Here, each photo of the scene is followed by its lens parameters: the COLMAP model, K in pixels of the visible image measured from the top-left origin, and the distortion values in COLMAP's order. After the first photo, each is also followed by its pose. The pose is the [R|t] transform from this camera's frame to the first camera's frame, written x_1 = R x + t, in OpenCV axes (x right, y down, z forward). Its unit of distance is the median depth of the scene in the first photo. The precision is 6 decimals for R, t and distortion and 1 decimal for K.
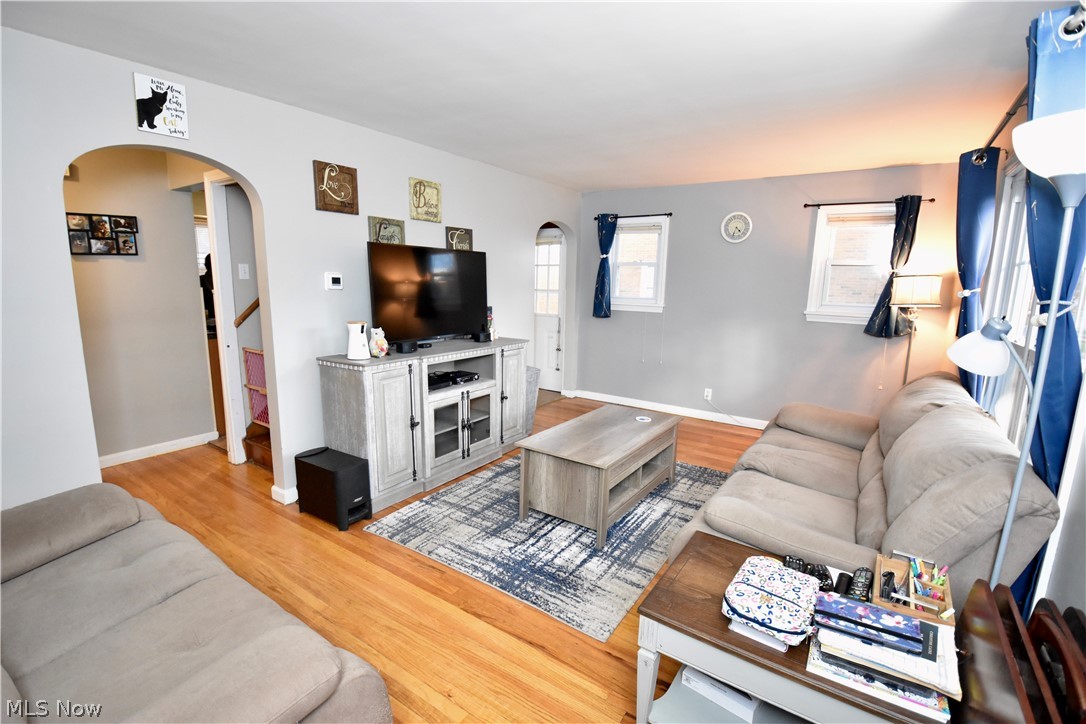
lens RADIAL K [[488.3, 0, 539.3], [0, 488.3, 364.9], [0, 0, 1]] dist [0.000466, -0.015949]
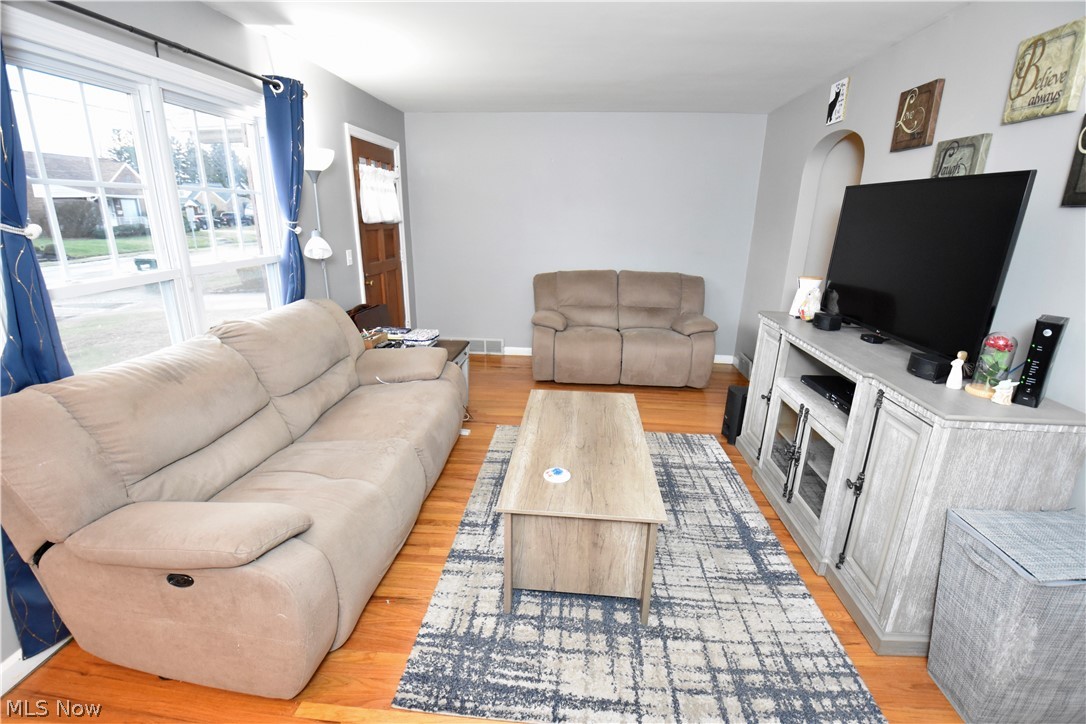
lens RADIAL K [[488.3, 0, 539.3], [0, 488.3, 359.4], [0, 0, 1]] dist [0.000466, -0.015949]
pose [[-0.870149, 0.109315, -0.480512, 0.474596], [-0.114954, 0.903157, 0.413633, -0.237725], [0.479194, 0.415159, -0.773315, 1.331668]]
